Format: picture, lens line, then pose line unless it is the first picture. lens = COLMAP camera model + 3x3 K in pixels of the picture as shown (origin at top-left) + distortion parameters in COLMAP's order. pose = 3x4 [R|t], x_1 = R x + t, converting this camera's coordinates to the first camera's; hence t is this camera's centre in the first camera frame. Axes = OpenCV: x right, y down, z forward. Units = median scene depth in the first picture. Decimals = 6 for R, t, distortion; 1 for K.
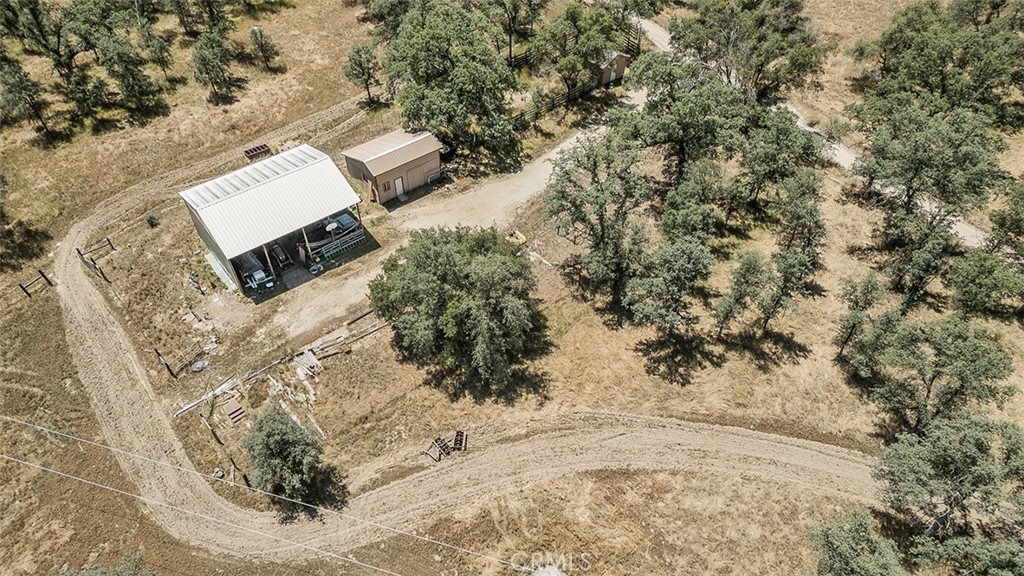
lens RADIAL K [[712.7, 0, 508.8], [0, 712.7, 289.1], [0, 0, 1]] dist [0.077787, -0.046692]
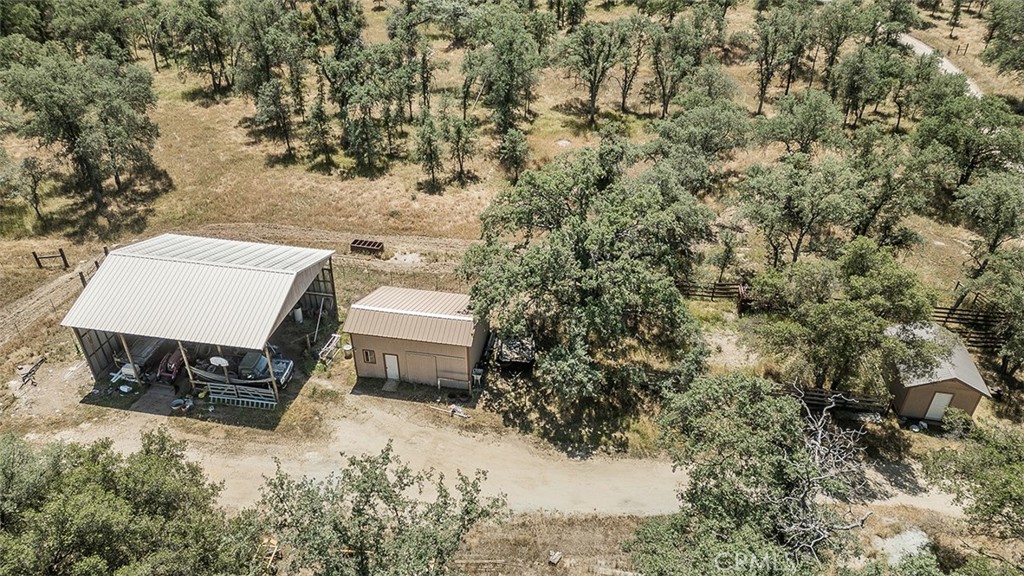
lens RADIAL K [[712.7, 0, 508.8], [0, 712.7, 289.1], [0, 0, 1]] dist [0.077787, -0.046692]
pose [[0.659416, 0.422957, -0.621513, 0.256634], [-0.544505, 0.838729, -0.006934, -0.235470], [0.518348, 0.342989, 0.783373, 0.502154]]
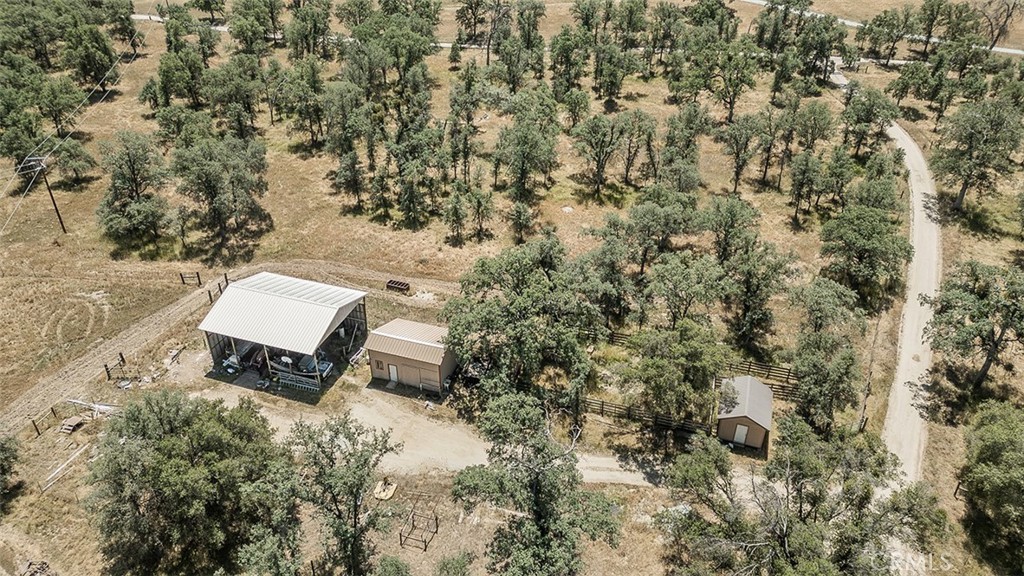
lens RADIAL K [[712.7, 0, 508.8], [0, 712.7, 289.1], [0, 0, 1]] dist [0.077787, -0.046692]
pose [[0.544840, 0.464040, -0.698438, 0.519393], [-0.610019, 0.790835, 0.049562, -0.352062], [0.575348, 0.399057, 0.713952, 0.328193]]
